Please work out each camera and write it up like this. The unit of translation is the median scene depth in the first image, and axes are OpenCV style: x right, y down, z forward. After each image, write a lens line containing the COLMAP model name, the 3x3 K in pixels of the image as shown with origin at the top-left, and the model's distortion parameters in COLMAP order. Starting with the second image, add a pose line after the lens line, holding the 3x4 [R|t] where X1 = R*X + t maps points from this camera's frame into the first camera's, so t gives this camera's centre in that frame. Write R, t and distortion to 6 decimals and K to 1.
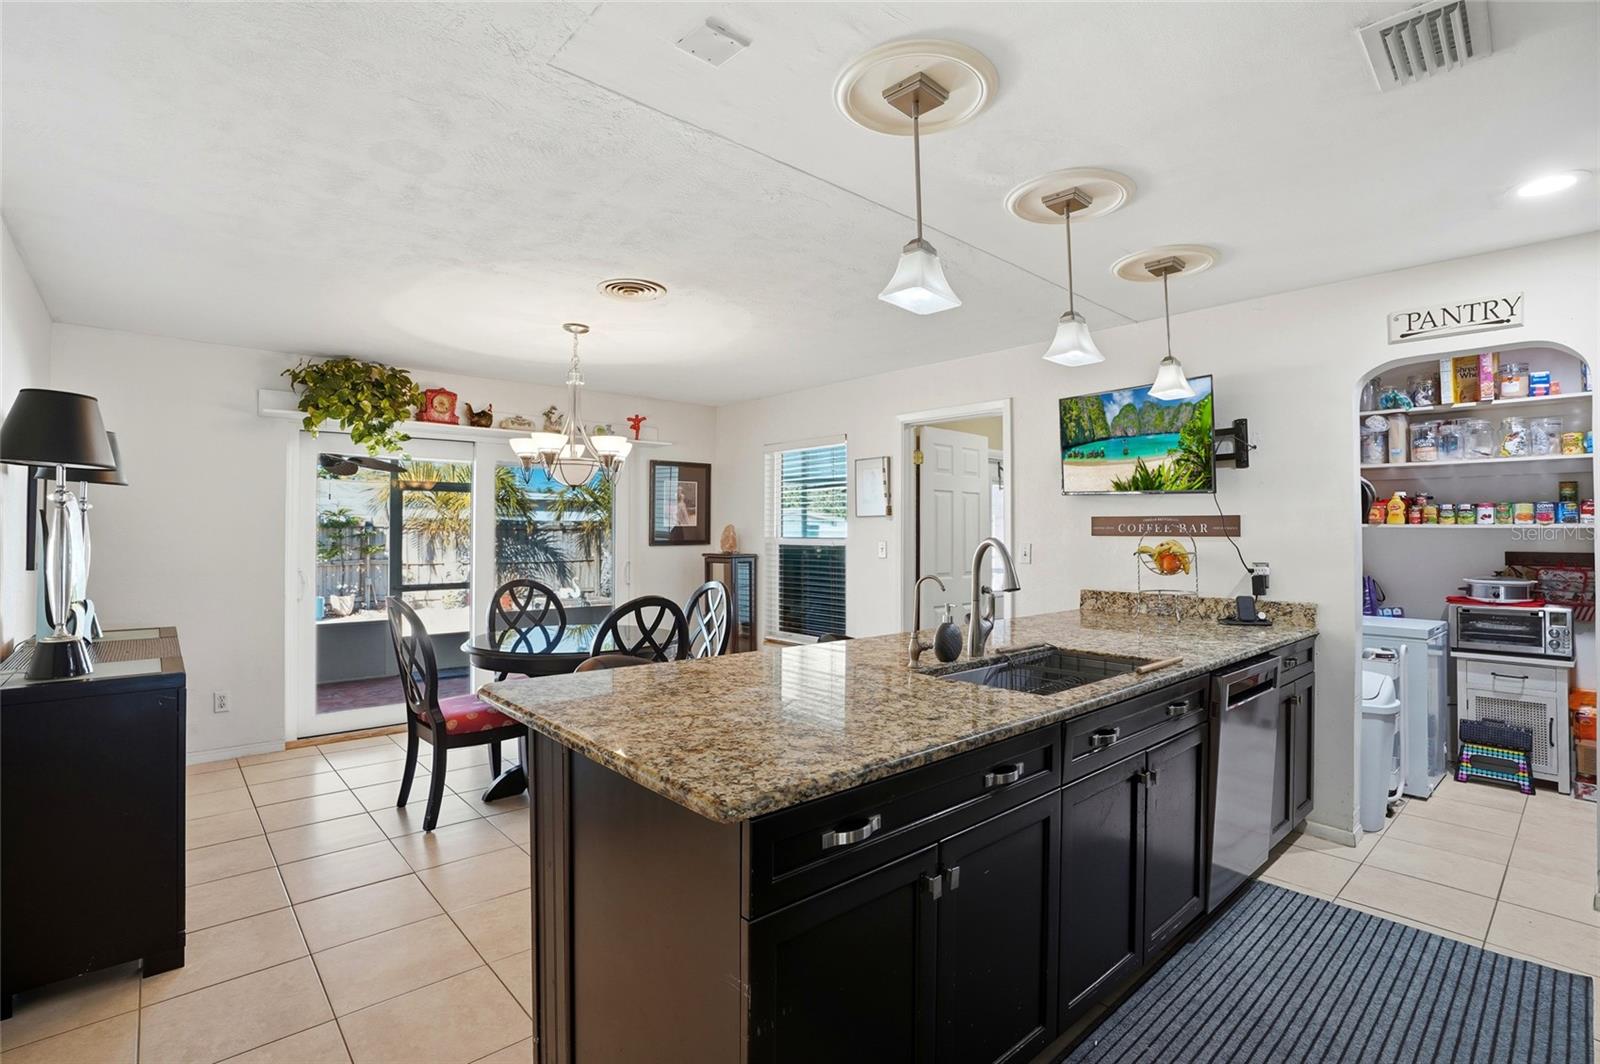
lens RADIAL K [[734.3, 0, 800.3], [0, 734.3, 526.3], [0, 0, 1]] dist [-0.003055, -0.000166]
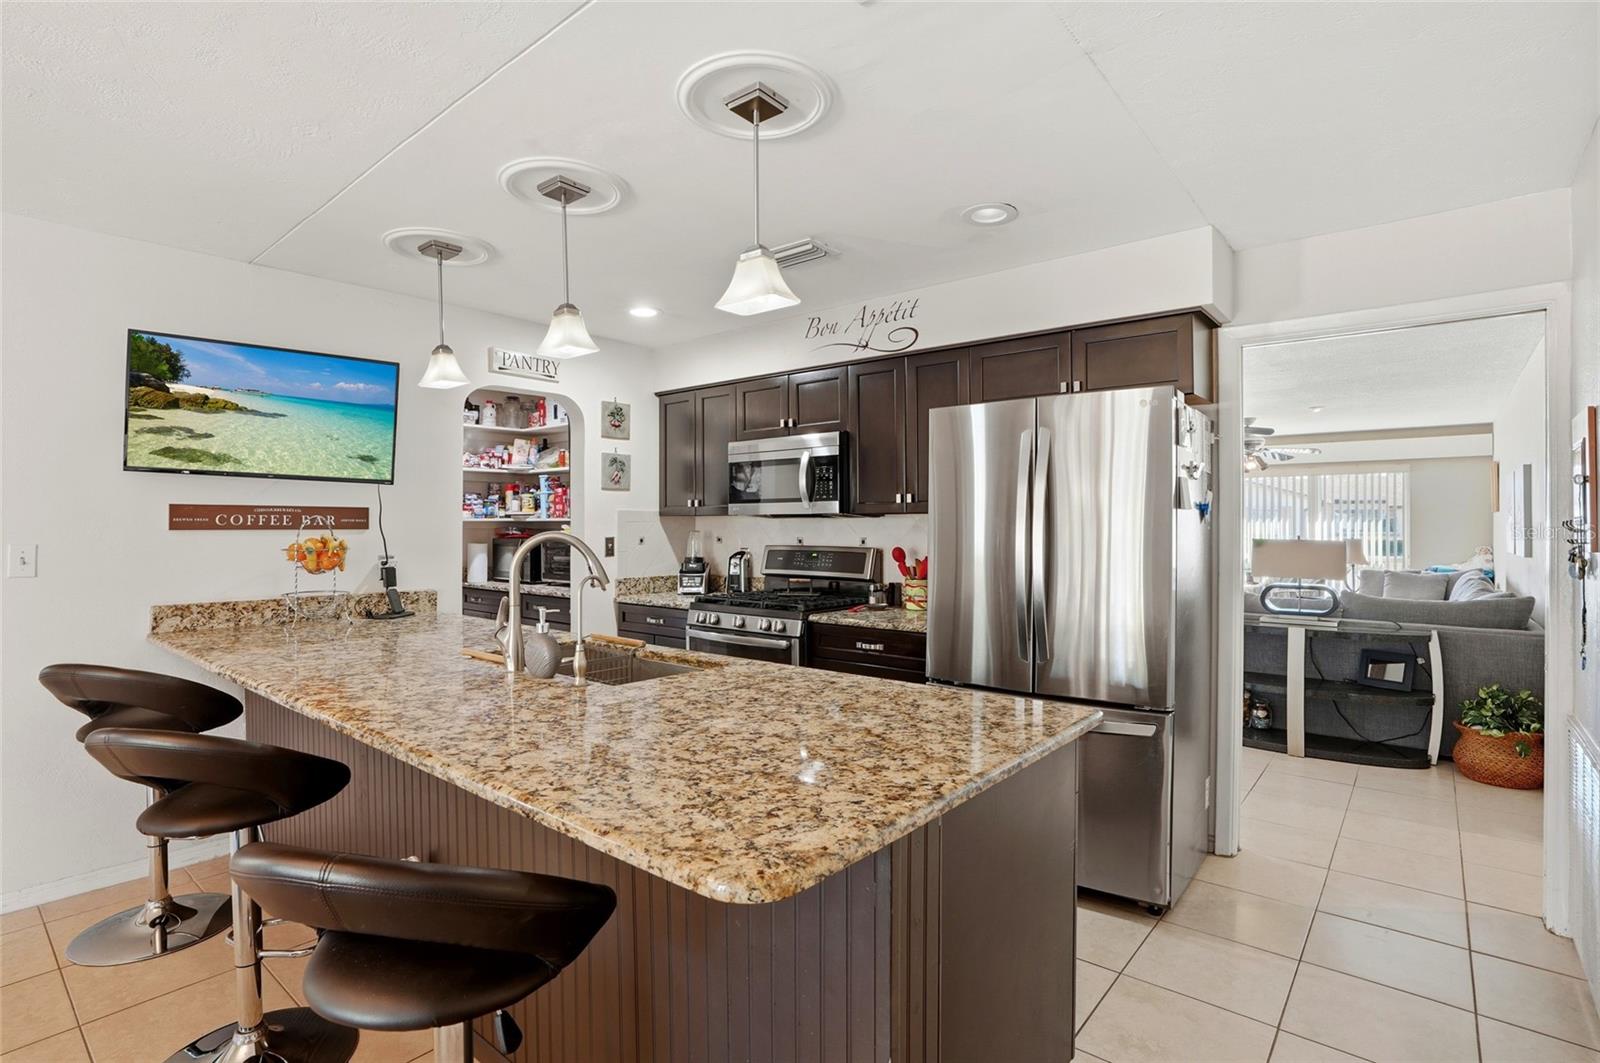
lens RADIAL K [[762.0, 0, 799.0], [0, 762.0, 542.7], [0, 0, 1]] dist [-0.004409, -0.000290]
pose [[-0.131802, -0.023819, 0.990990, -0.472187], [-0.009295, 0.999697, 0.022792, 0.003195], [-0.991232, -0.006207, -0.131984, 0.553281]]
